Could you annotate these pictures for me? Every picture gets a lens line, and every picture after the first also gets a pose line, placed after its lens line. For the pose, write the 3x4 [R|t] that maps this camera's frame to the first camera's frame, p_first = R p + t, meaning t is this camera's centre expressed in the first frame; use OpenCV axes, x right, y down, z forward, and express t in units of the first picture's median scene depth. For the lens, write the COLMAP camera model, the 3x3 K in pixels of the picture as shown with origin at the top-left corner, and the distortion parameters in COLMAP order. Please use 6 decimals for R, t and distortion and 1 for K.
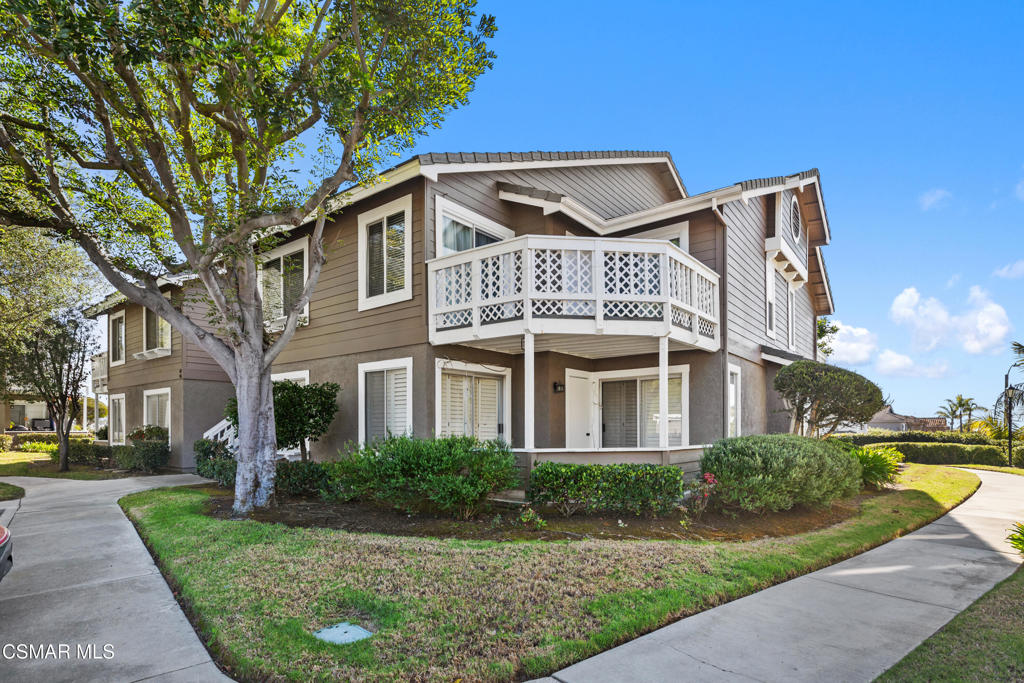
lens RADIAL K [[529.4, 0, 512.0], [0, 529.4, 330.6], [0, 0, 1]] dist [0.000861, 0.000275]
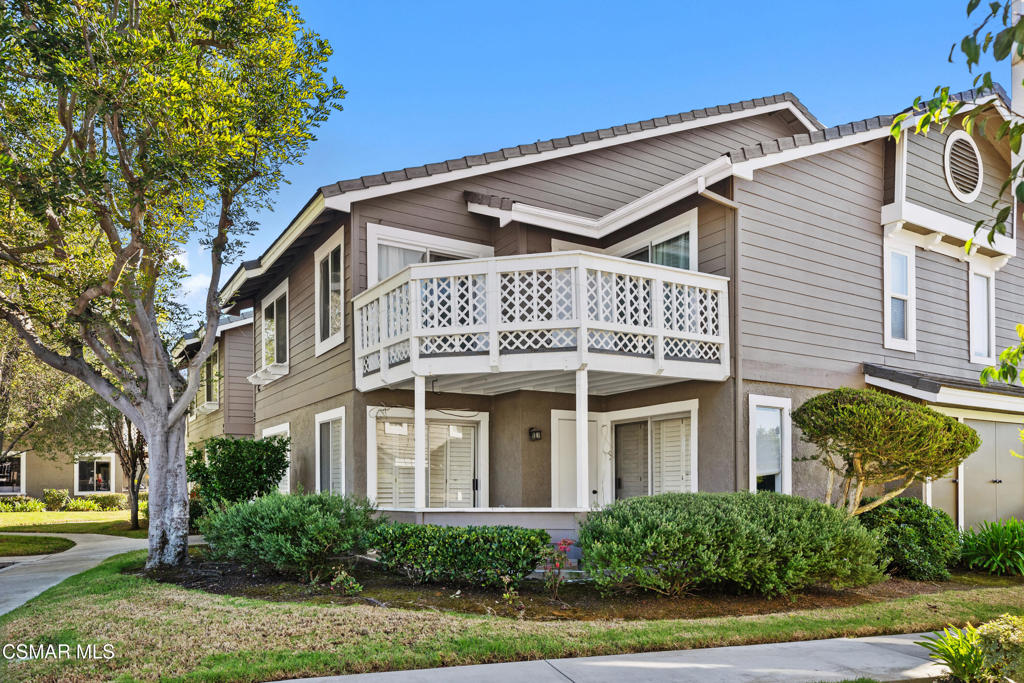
lens RADIAL K [[709.5, 0, 512.0], [0, 709.5, 341.5], [0, 0, 1]] dist [0.025851, -0.000663]
pose [[0.936903, -0.071208, -0.342260, 0.511039], [0.065341, 0.997451, -0.028657, -0.006675], [0.343428, 0.004485, 0.939168, -0.047011]]
